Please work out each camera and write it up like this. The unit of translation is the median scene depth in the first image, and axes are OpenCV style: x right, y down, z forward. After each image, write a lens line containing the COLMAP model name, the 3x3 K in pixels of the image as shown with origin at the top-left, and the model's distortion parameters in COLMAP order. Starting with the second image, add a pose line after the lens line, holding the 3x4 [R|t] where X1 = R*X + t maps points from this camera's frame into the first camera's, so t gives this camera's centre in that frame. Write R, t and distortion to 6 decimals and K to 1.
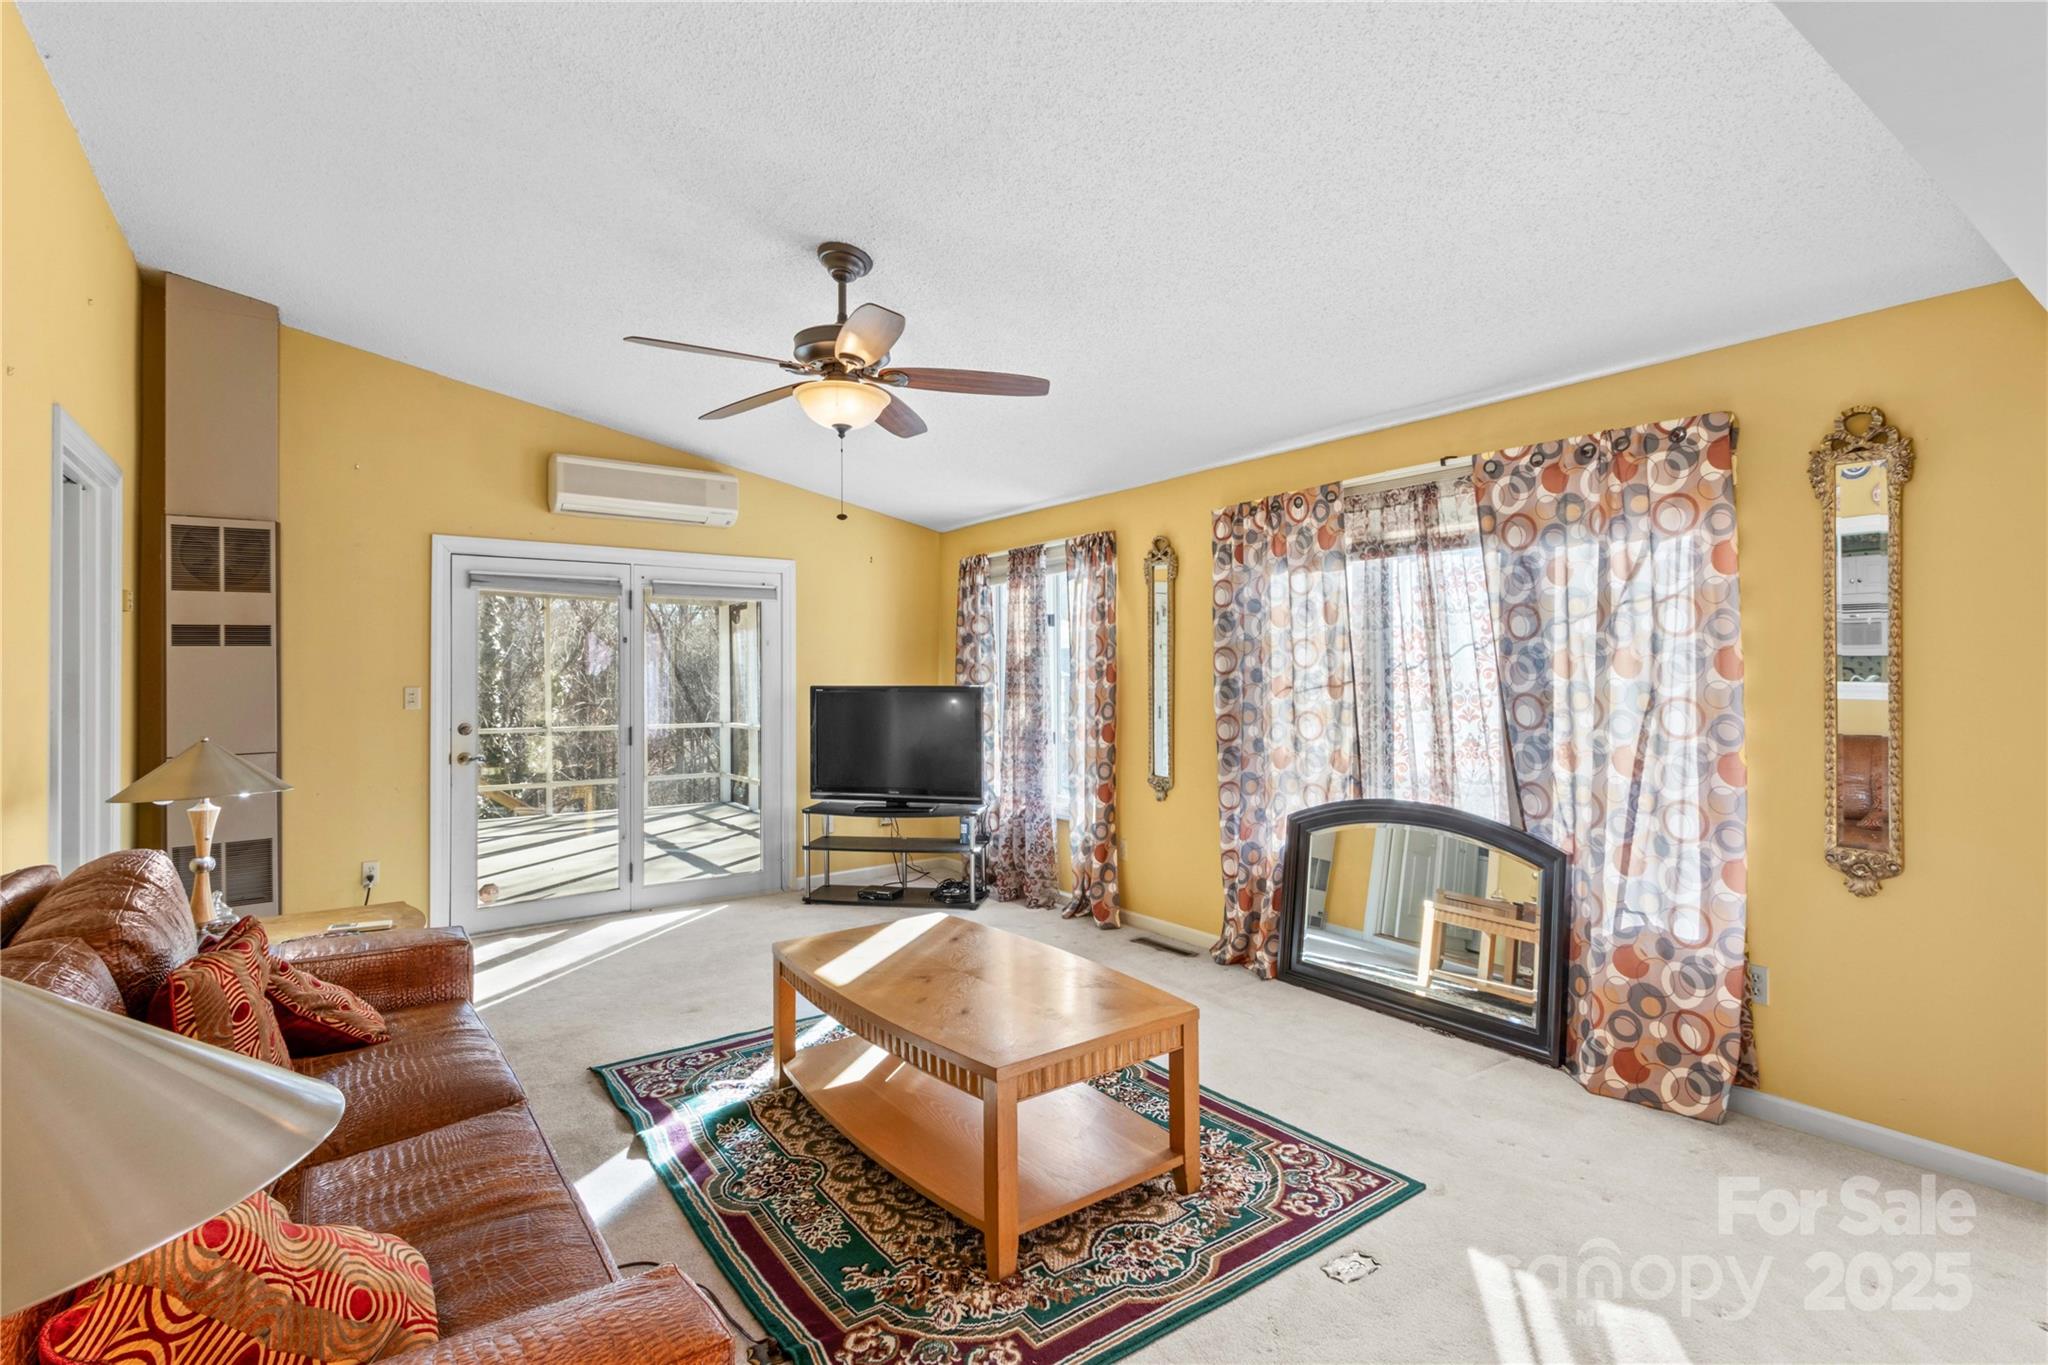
lens RADIAL K [[945.3, 0, 1006.8], [0, 945.3, 693.8], [0, 0, 1]] dist [-0.003153, -0.000443]
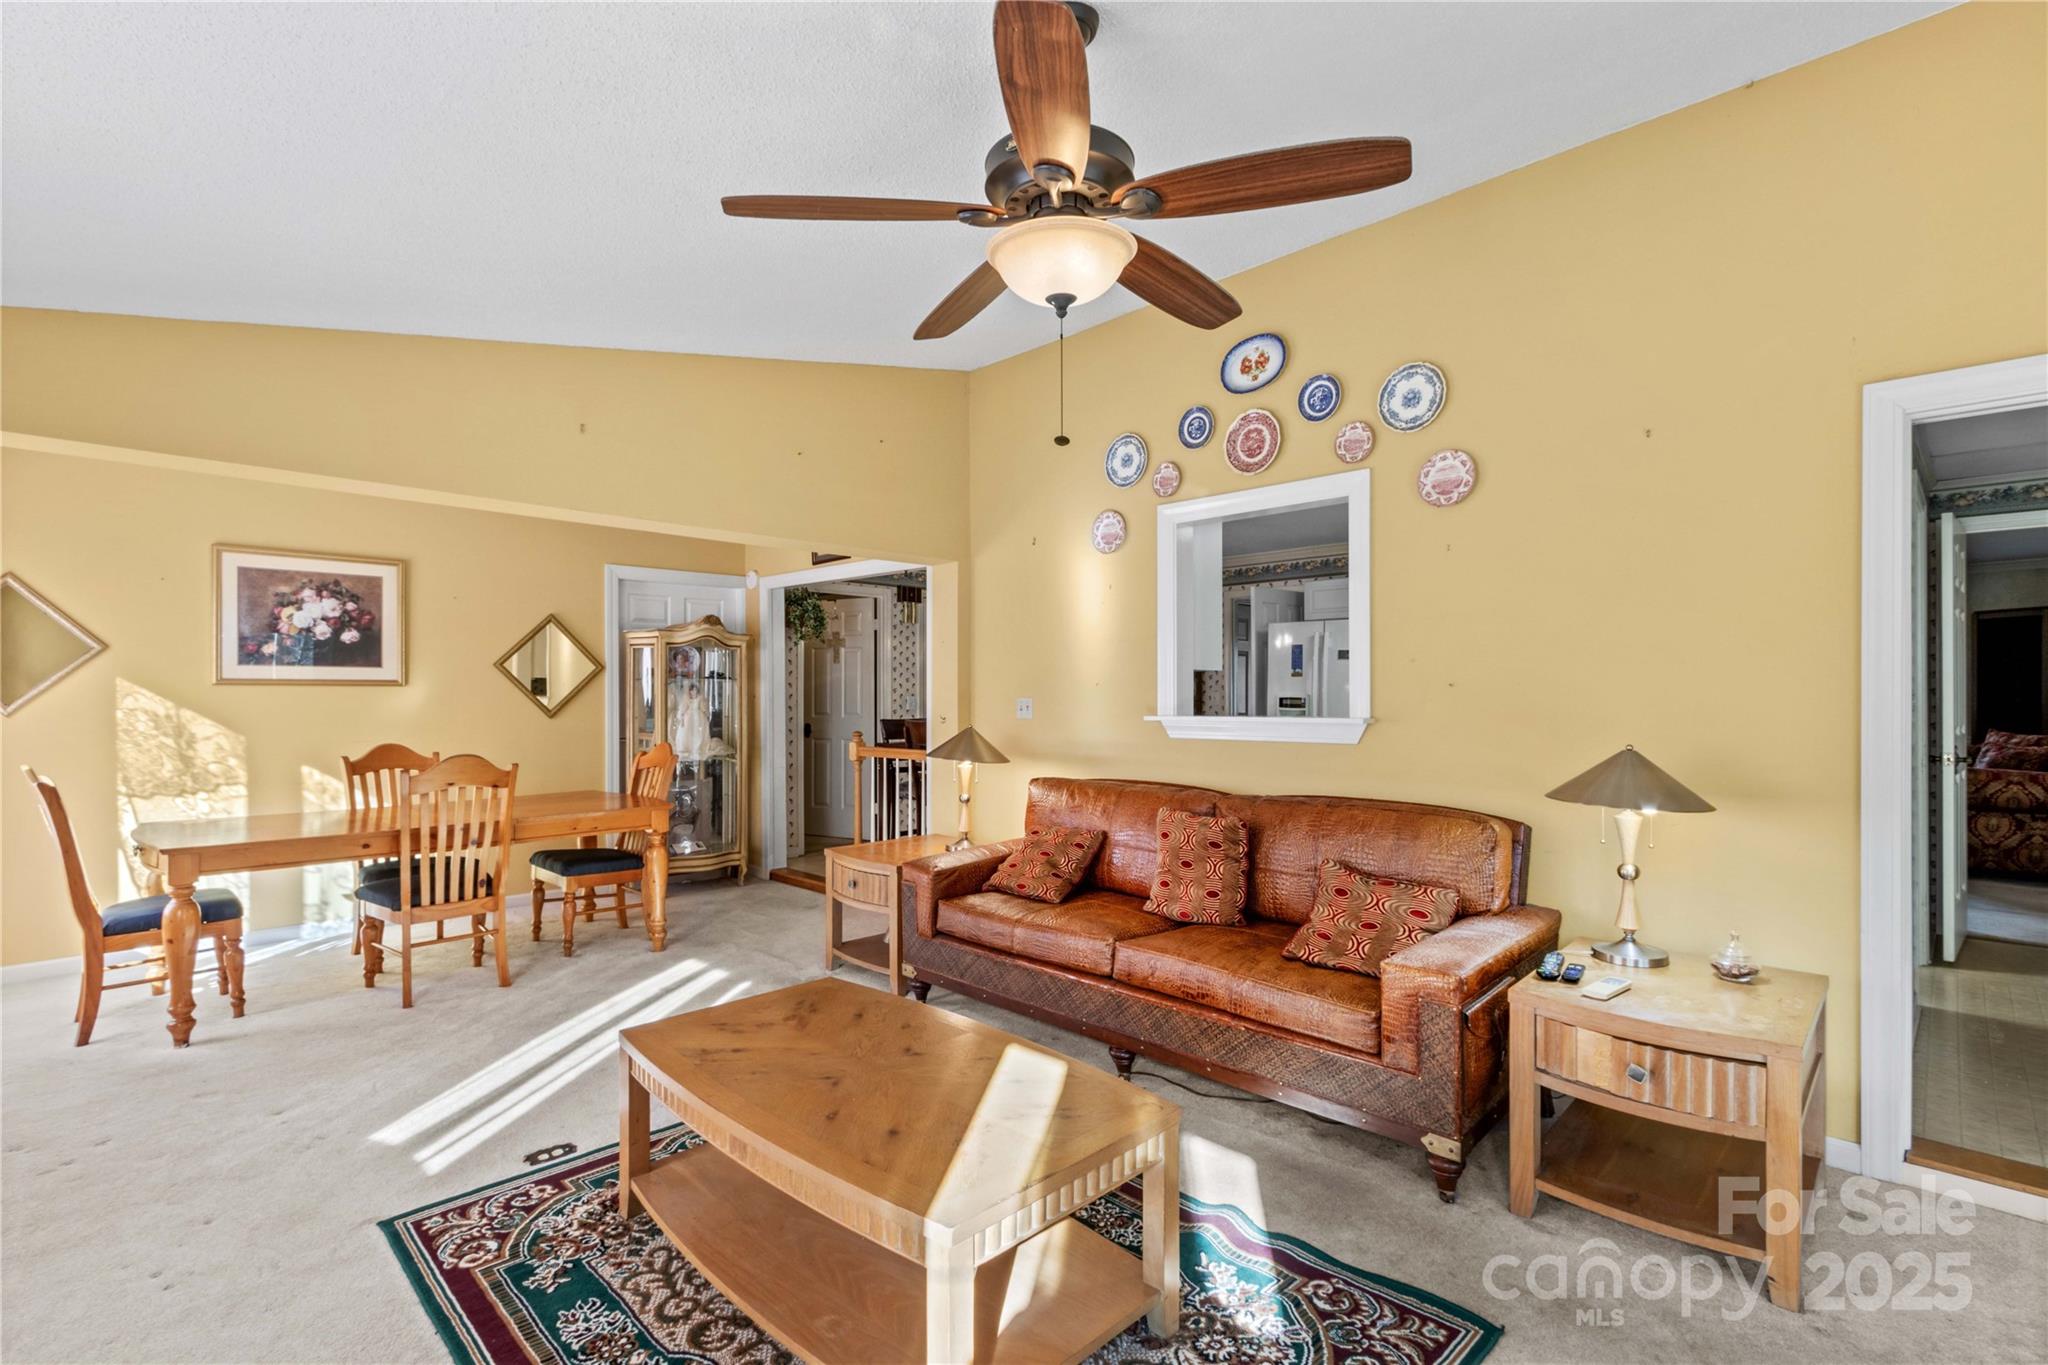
lens RADIAL K [[945.3, 0, 1007.8], [0, 945.3, 688.3], [0, 0, 1]] dist [-0.003153, -0.000443]
pose [[-0.986712, 0.012076, -0.162031, -0.029458], [0.009451, 0.999811, 0.016962, -0.026192], [0.162205, 0.015205, -0.986640, 1.373701]]
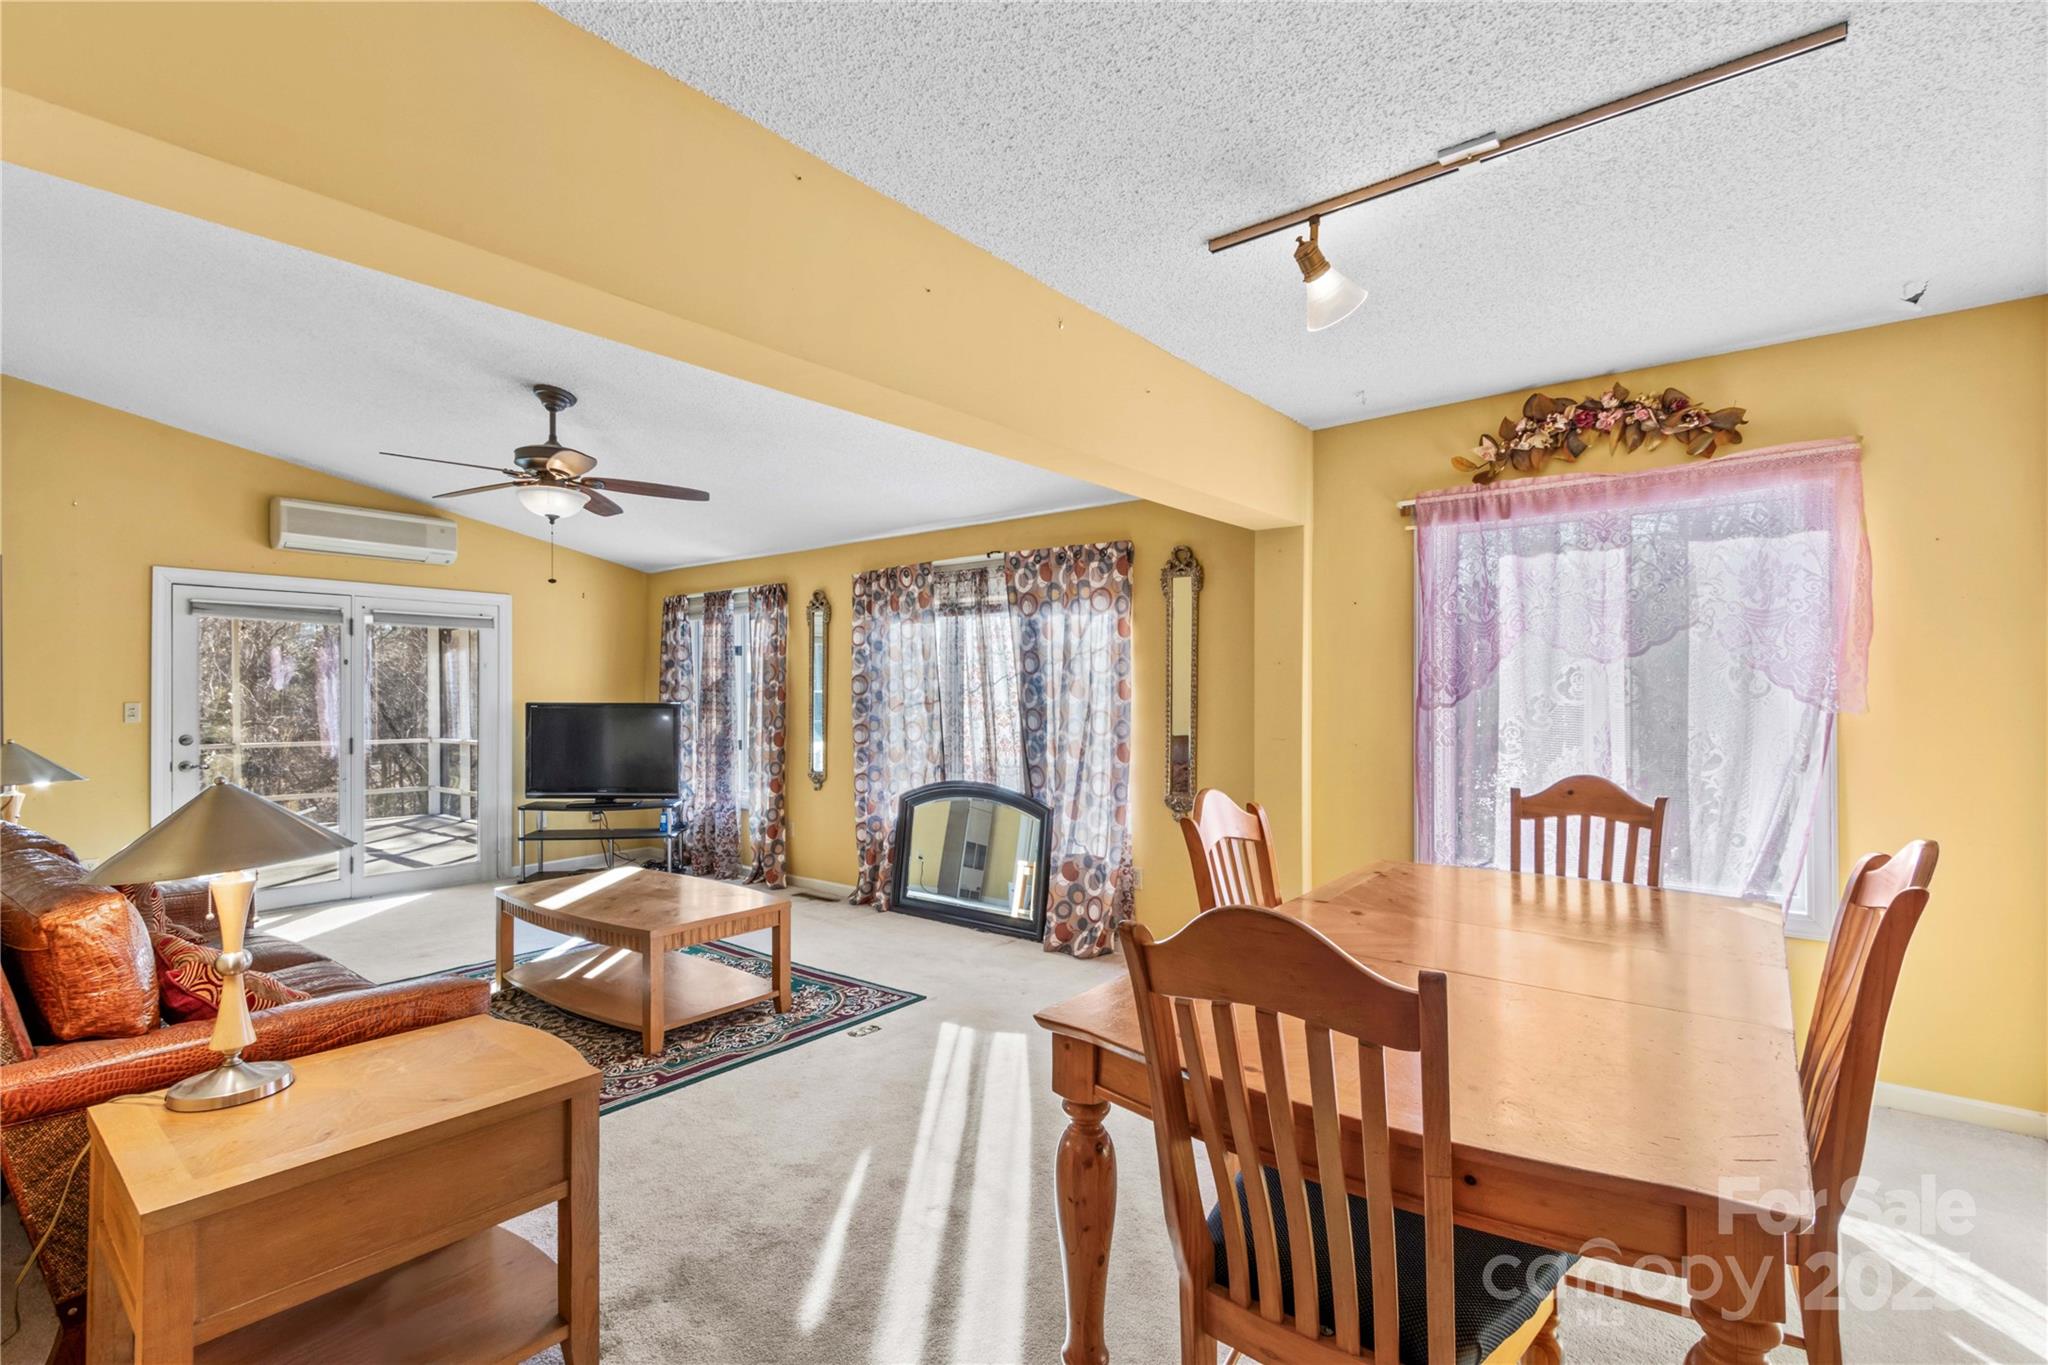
lens RADIAL K [[945.3, 0, 1017.2], [0, 945.3, 708.1], [0, 0, 1]] dist [-0.003153, -0.000443]
pose [[0.961925, 0.001287, 0.273312, 0.090948], [0.000039, 0.999988, -0.004845, 0.006148], [-0.273315, 0.004672, 0.961913, -0.455993]]
